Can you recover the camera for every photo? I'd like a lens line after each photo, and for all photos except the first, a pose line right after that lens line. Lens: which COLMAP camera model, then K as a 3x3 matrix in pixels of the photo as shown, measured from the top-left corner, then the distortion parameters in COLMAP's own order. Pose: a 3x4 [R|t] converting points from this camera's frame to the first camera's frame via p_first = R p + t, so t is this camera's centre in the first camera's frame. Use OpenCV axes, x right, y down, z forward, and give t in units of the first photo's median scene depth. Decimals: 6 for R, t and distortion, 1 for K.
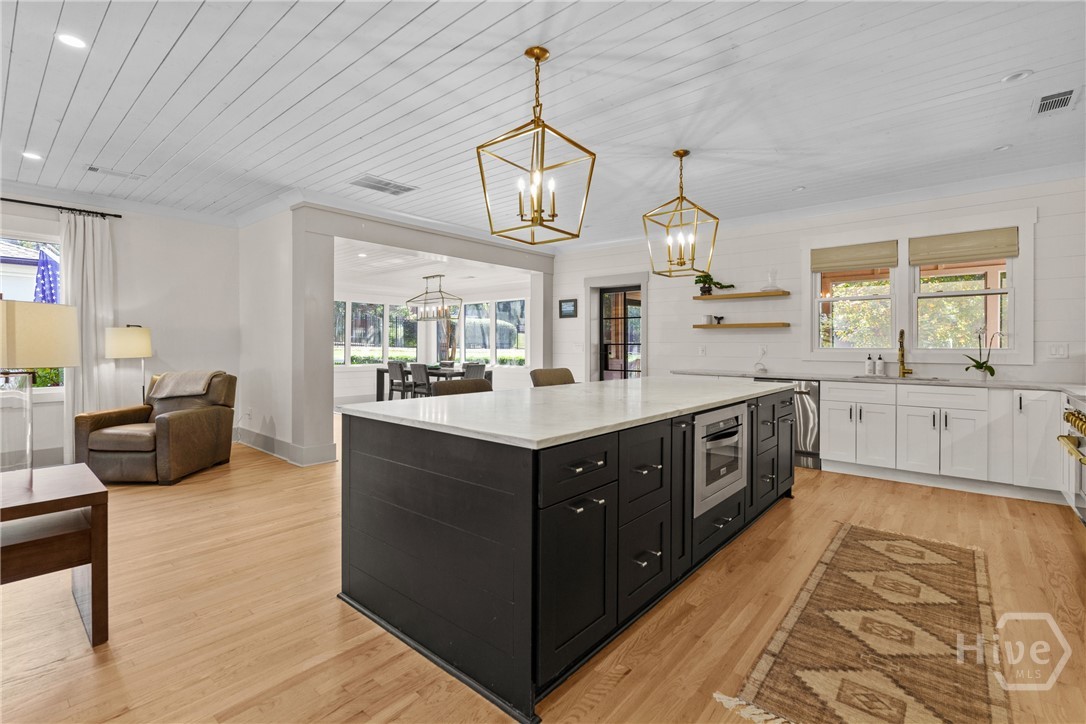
lens RADIAL K [[488.7, 0, 546.5], [0, 488.7, 353.5], [0, 0, 1]] dist [-0.001484, 0.000079]
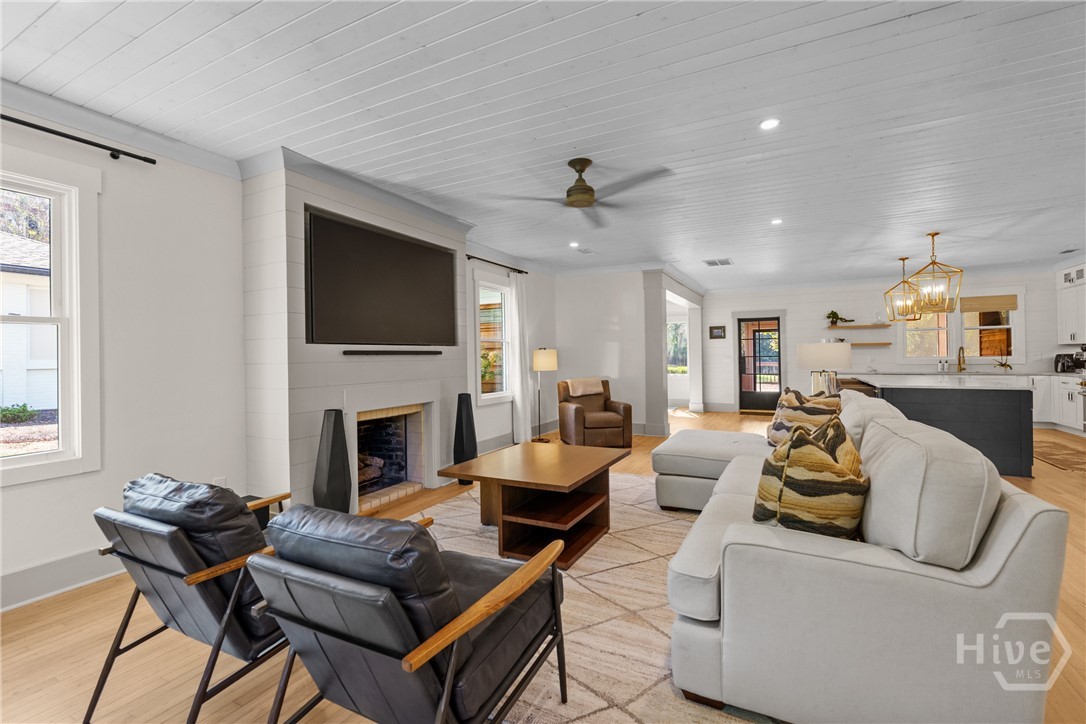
lens RADIAL K [[488.7, 0, 537.8], [0, 488.7, 360.4], [0, 0, 1]] dist [-0.001484, 0.000079]
pose [[0.975903, -0.017211, 0.217523, -0.997235], [0.019741, 0.999760, -0.009463, -0.007748], [-0.217308, 0.013529, 0.976009, -0.372847]]
